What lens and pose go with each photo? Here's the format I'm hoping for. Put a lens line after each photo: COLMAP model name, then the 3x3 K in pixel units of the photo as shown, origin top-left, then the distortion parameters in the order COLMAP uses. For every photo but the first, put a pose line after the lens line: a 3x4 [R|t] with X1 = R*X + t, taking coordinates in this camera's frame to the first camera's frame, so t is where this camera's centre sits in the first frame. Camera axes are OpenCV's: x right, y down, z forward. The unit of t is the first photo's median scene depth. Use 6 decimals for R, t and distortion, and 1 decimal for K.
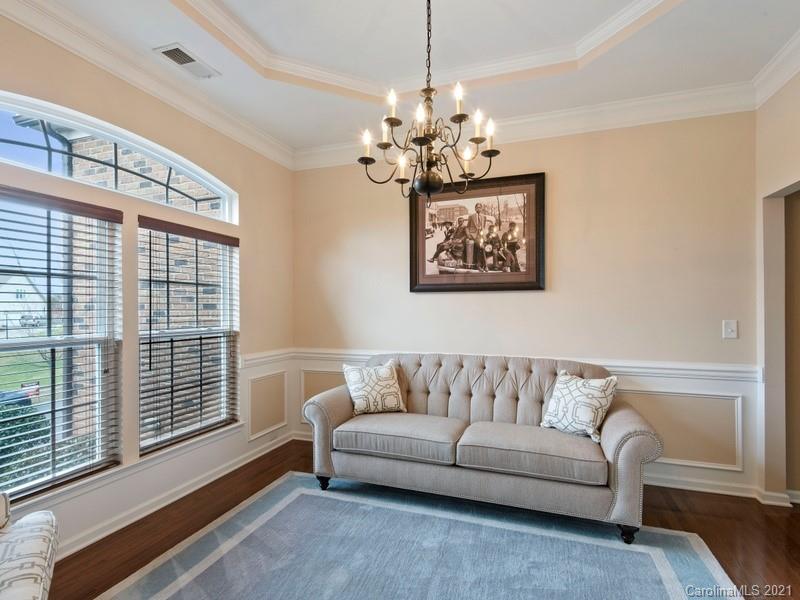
lens RADIAL K [[407.0, 0, 401.3], [0, 407.0, 306.9], [0, 0, 1]] dist [0.041607, -0.026168]
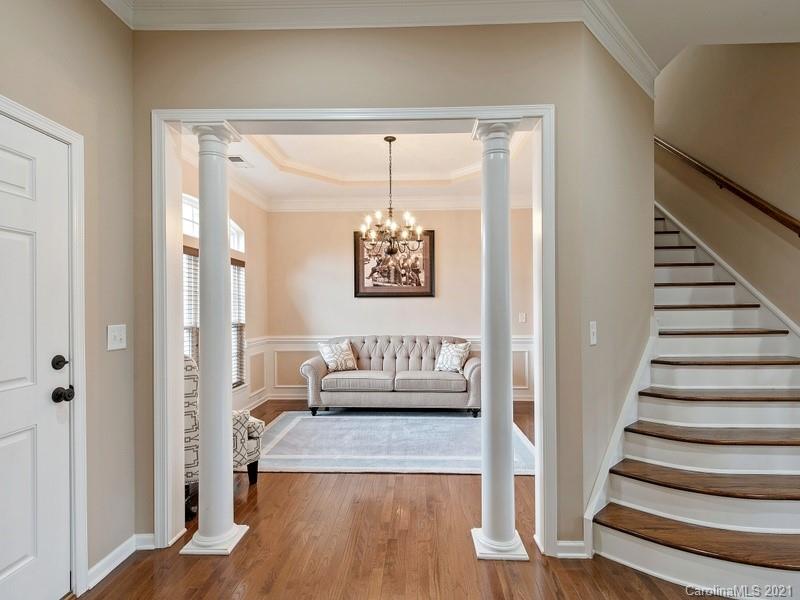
lens RADIAL K [[407.0, 0, 401.3], [0, 407.0, 306.9], [0, 0, 1]] dist [0.041607, -0.026168]
pose [[0.955799, -0.002947, 0.294005, -0.303702], [0.003077, 0.999995, 0.000020, 0.000699], [-0.294003, 0.000886, 0.955804, -0.633820]]
